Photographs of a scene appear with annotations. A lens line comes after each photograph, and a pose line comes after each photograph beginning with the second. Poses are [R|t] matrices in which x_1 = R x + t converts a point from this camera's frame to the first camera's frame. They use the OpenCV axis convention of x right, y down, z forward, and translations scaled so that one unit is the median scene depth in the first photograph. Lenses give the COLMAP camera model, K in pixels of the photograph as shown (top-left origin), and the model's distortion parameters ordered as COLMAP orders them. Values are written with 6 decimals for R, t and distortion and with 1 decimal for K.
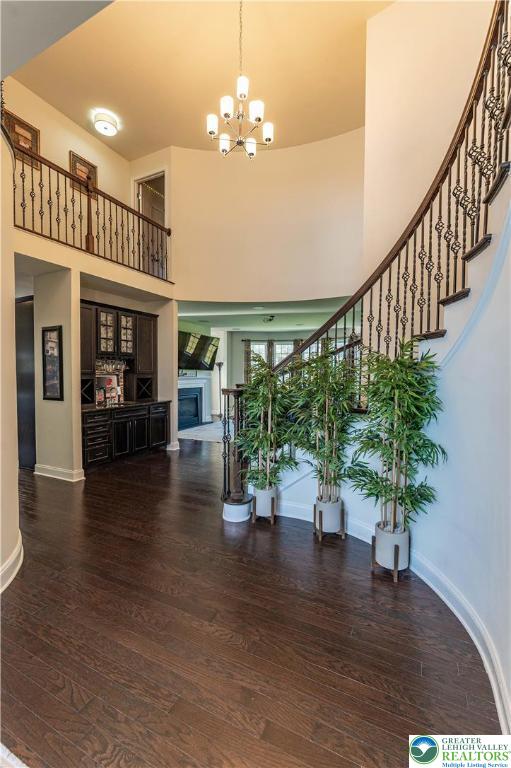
lens RADIAL K [[329.5, 0, 255.3], [0, 329.5, 380.9], [0, 0, 1]] dist [0.001845, 0.000144]
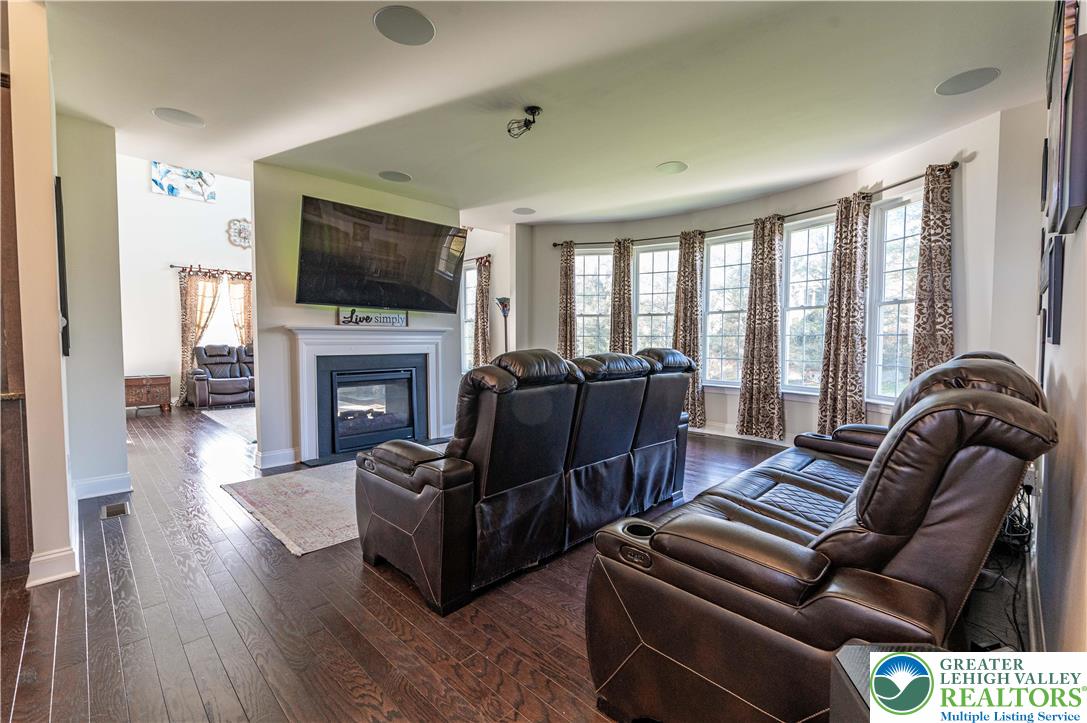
lens RADIAL K [[466.4, 0, 565.7], [0, 466.4, 359.3], [0, 0, 1]] dist [0.001845, 0.000144]
pose [[0.956156, 0.012201, -0.292603, 0.148714], [-0.008663, 0.999873, 0.013385, 0.014678], [0.292729, -0.010263, 0.956140, 0.436523]]
